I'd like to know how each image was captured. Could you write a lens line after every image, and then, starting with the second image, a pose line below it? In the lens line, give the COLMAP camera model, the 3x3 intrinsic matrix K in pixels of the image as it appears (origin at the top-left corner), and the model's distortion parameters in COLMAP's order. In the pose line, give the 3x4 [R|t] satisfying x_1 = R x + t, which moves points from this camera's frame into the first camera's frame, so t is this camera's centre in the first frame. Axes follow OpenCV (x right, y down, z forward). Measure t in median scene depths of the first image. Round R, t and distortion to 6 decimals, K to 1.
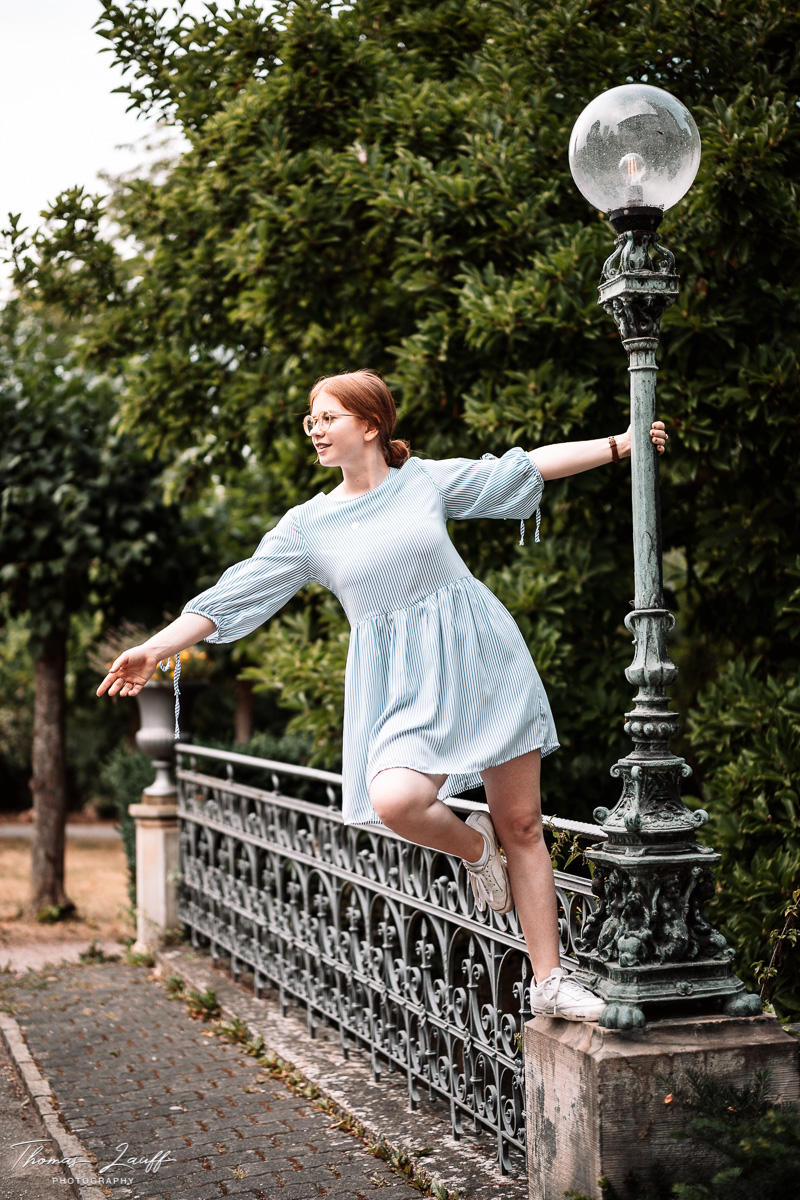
lens RADIAL K [[1884.2, 0, 395.8], [0, 1884.2, 594.9], [0, 0, 1]] dist [-0.014985, 0.000000]
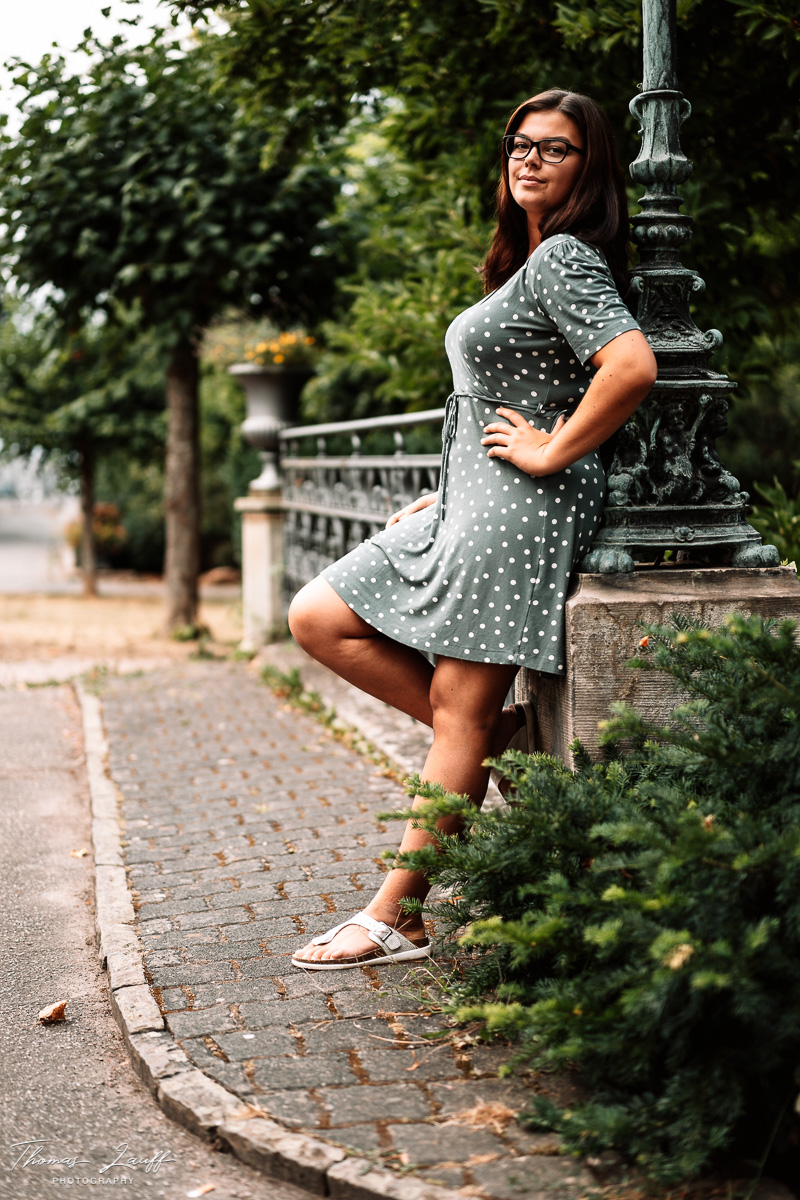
lens RADIAL K [[1884.2, 0, 401.7], [0, 1884.2, 606.9], [0, 0, 1]] dist [-0.014985, 0.000000]
pose [[0.993815, 0.015464, -0.109965, 0.116967], [-0.003202, 0.993835, 0.110822, 0.143603], [0.111001, -0.109784, 0.987738, 0.136903]]
